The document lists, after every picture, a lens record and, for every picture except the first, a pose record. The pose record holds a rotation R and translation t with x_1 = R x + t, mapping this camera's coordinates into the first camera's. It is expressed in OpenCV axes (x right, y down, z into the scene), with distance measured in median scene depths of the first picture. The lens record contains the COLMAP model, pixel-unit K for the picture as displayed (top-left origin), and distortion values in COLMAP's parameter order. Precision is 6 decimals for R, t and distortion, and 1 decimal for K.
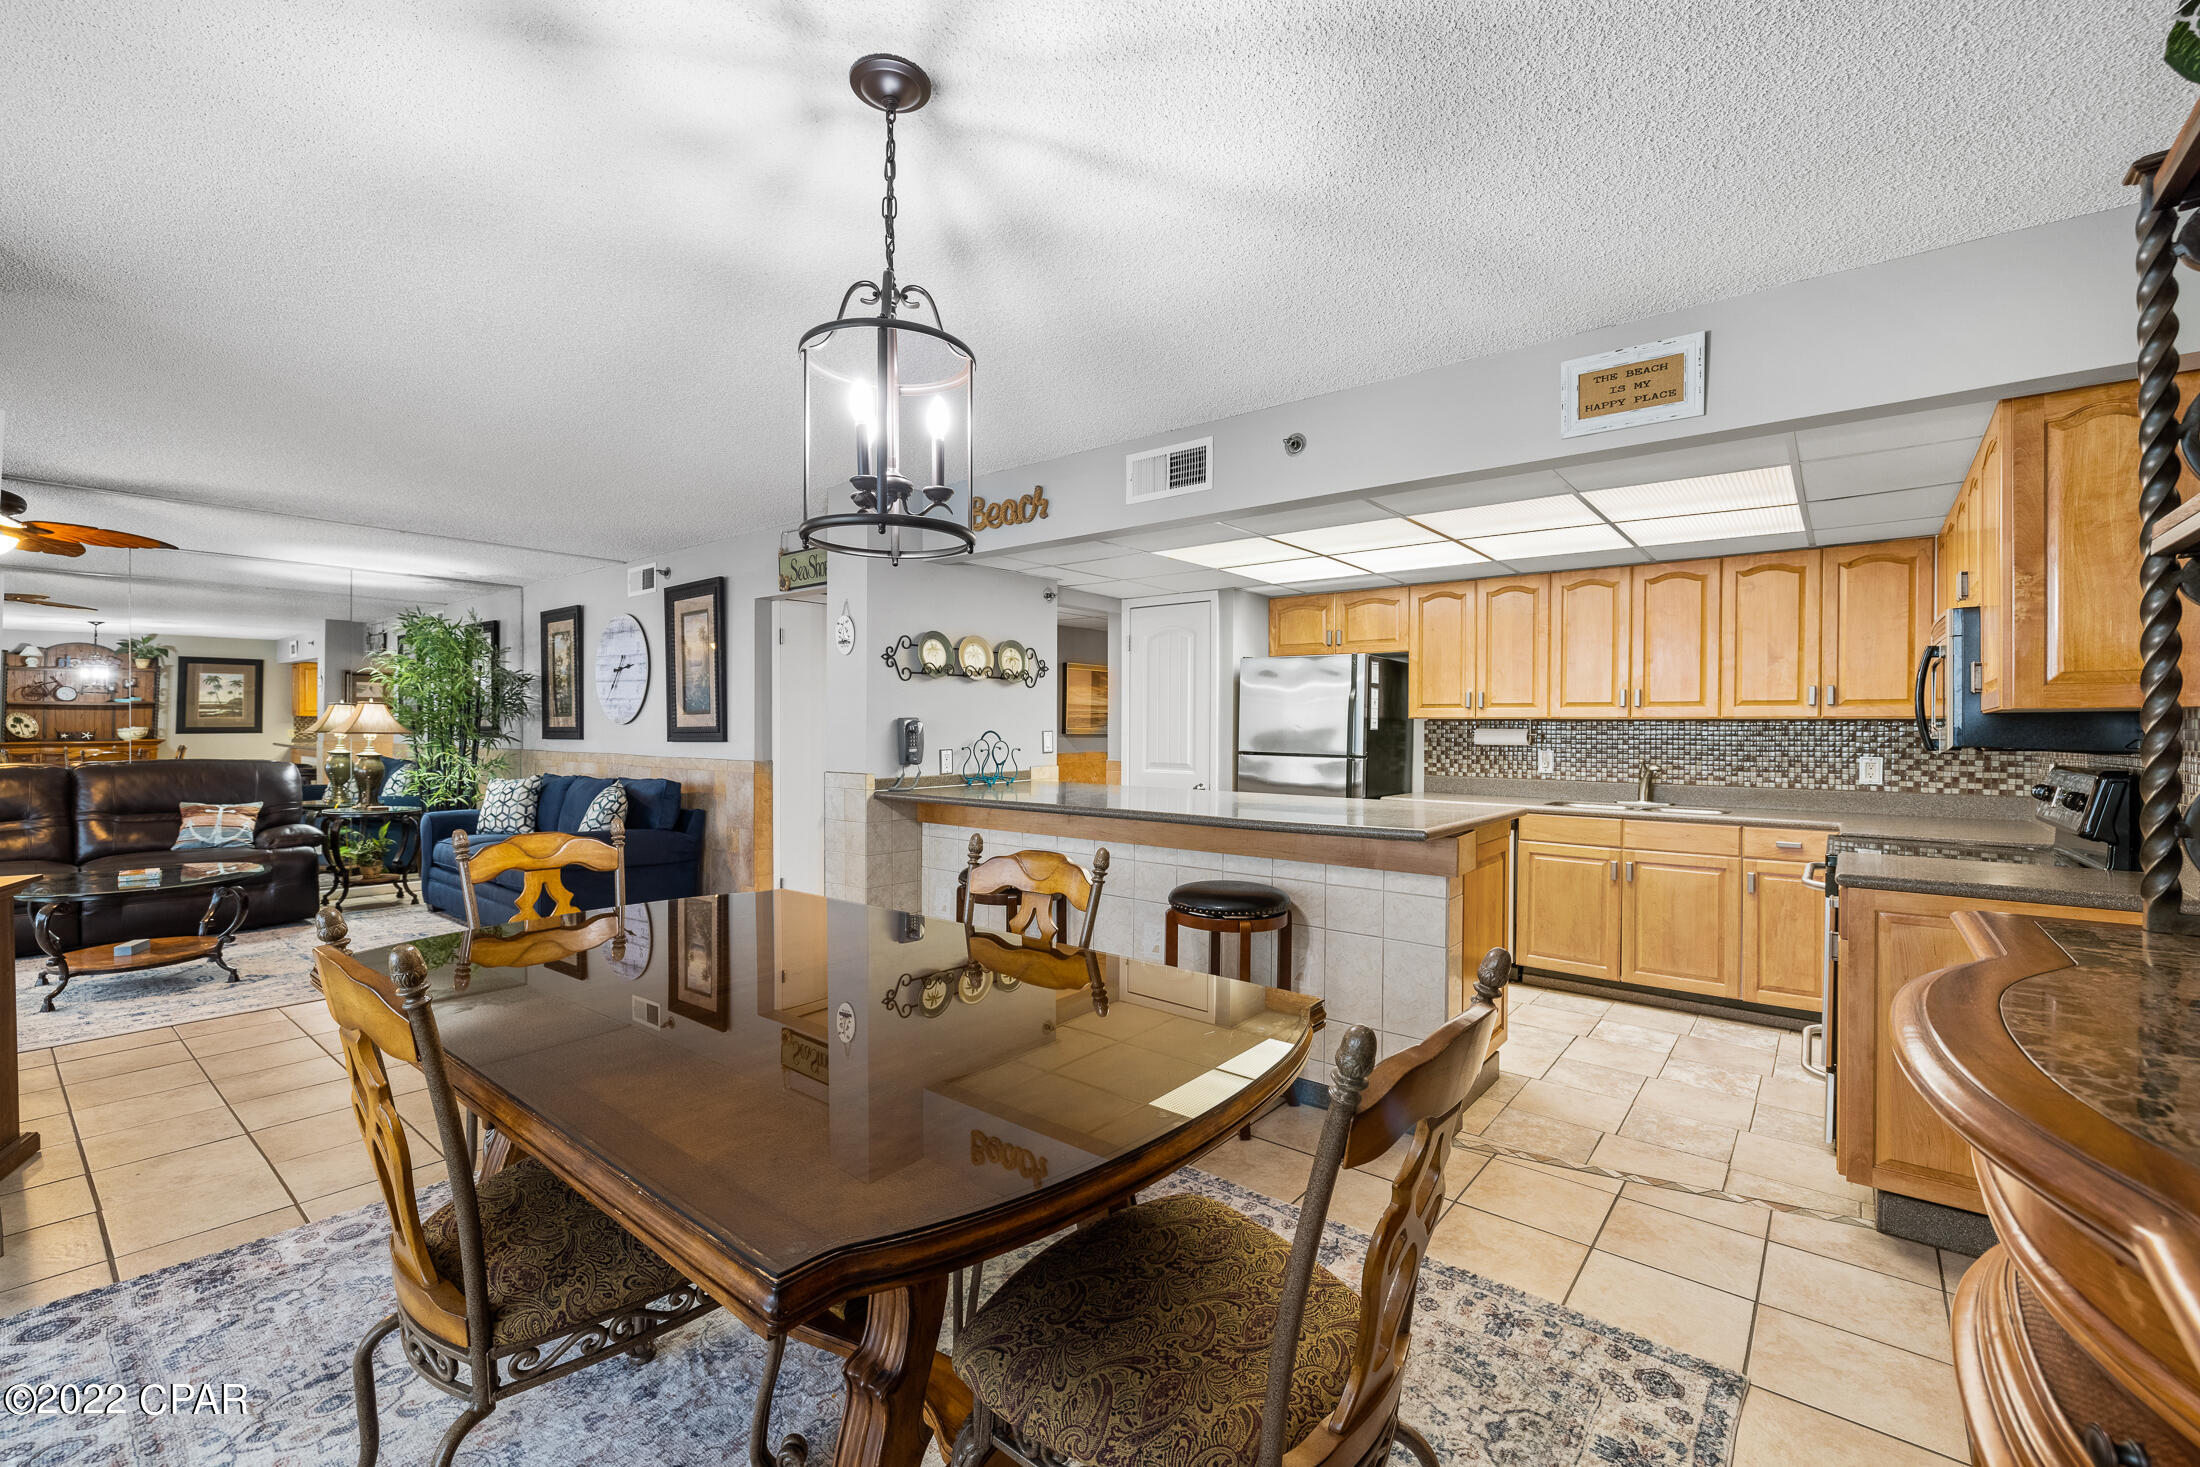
lens RADIAL K [[928.1, 0, 1095.9], [0, 928.1, 743.6], [0, 0, 1]] dist [0.002069, 0.000331]
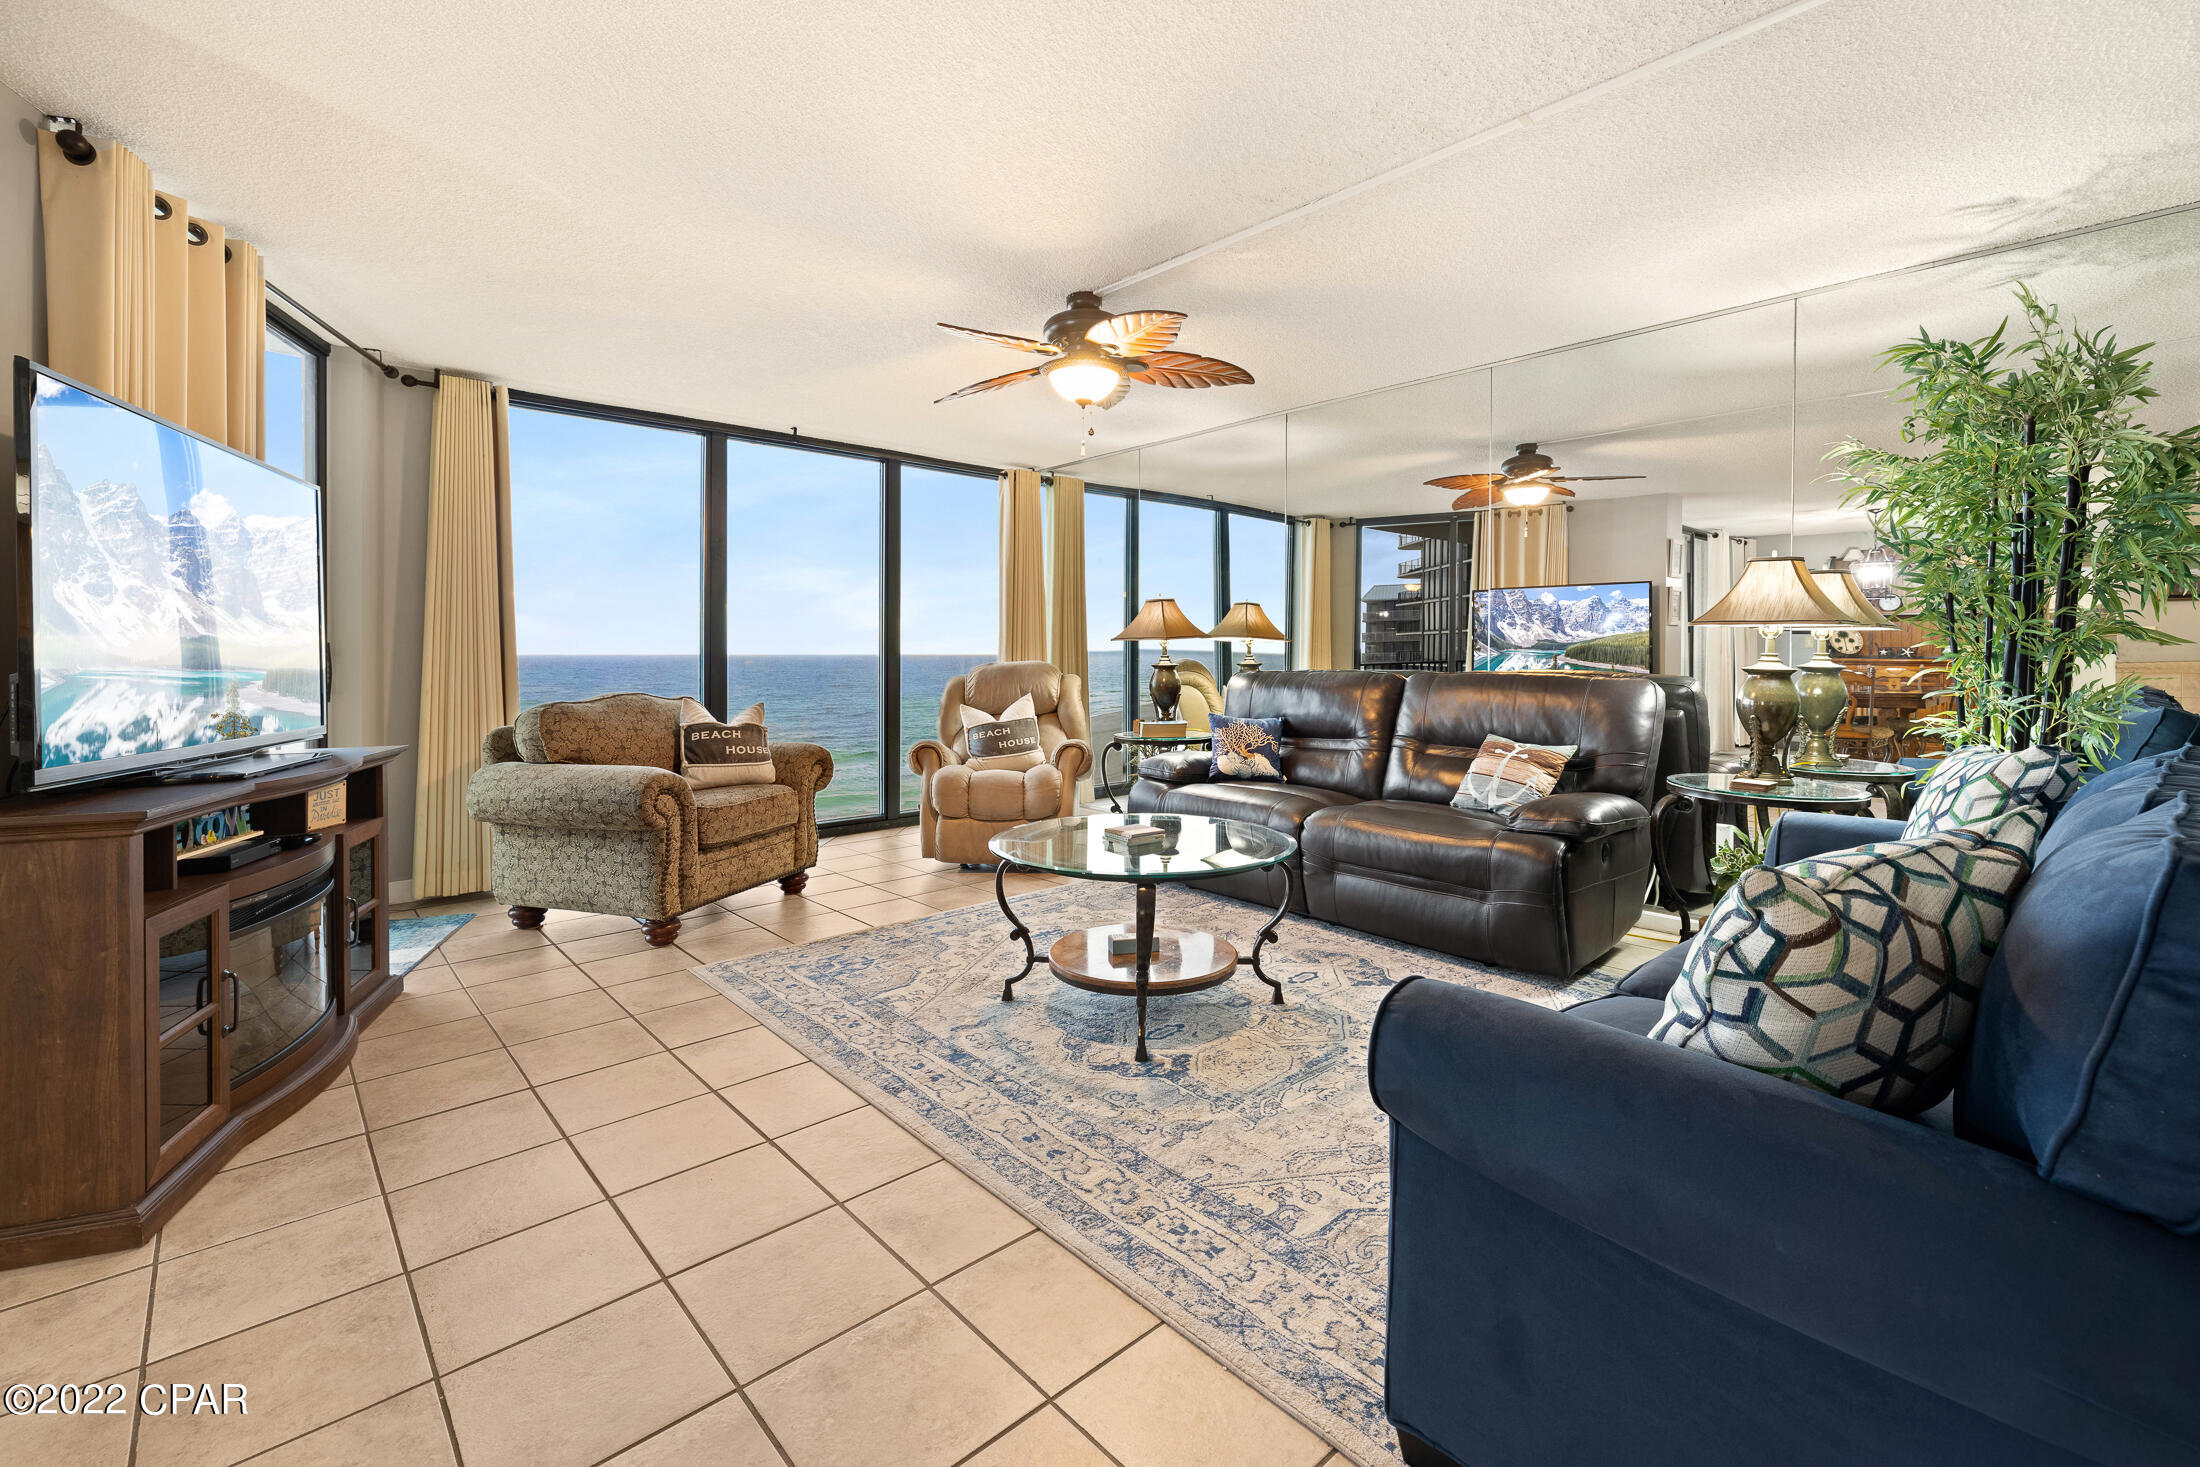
lens RADIAL K [[946.0, 0, 1094.7], [0, 946.0, 661.0], [0, 0, 1]] dist [0.000567, 0.000060]
pose [[-0.151691, 0.004615, -0.988417, -0.401056], [-0.015465, 0.999856, 0.007042, 0.015112], [0.988307, 0.016354, -0.151598, 1.166194]]
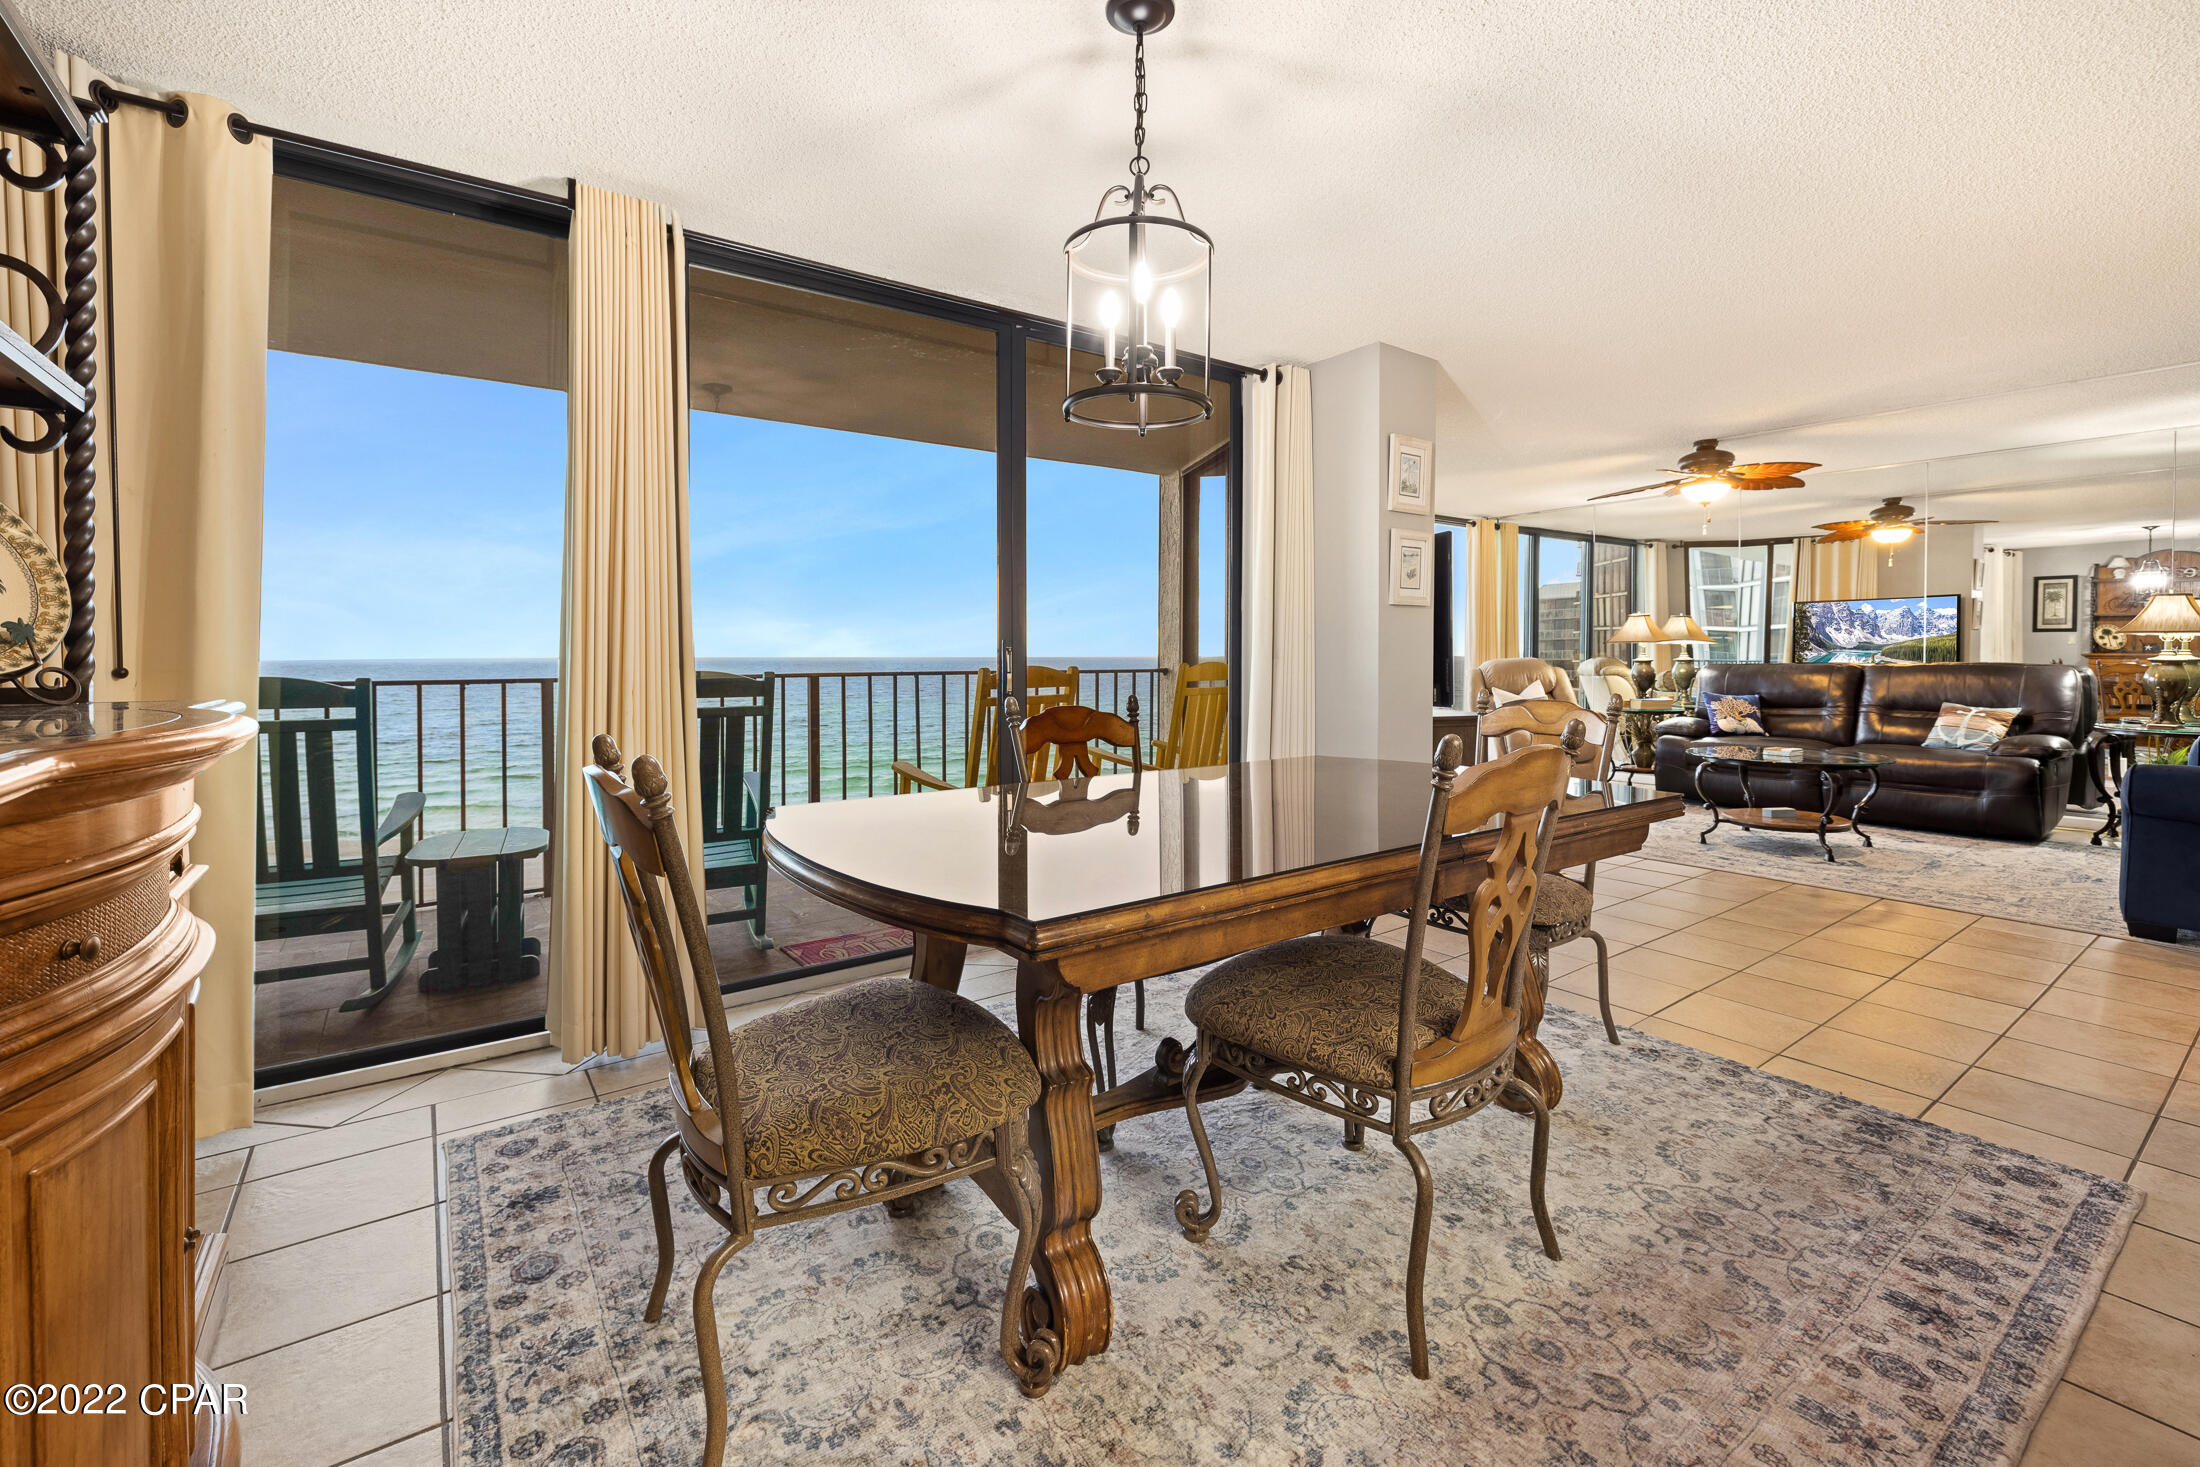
lens RADIAL K [[940.1, 0, 1102.3], [0, 940.1, 675.8], [0, 0, 1]] dist [-0.001618, 0.000295]
pose [[-0.253310, 0.017443, -0.967228, 0.368250], [-0.014036, 0.999666, 0.021704, 0.033435], [0.967283, 0.019074, -0.252980, 0.506829]]
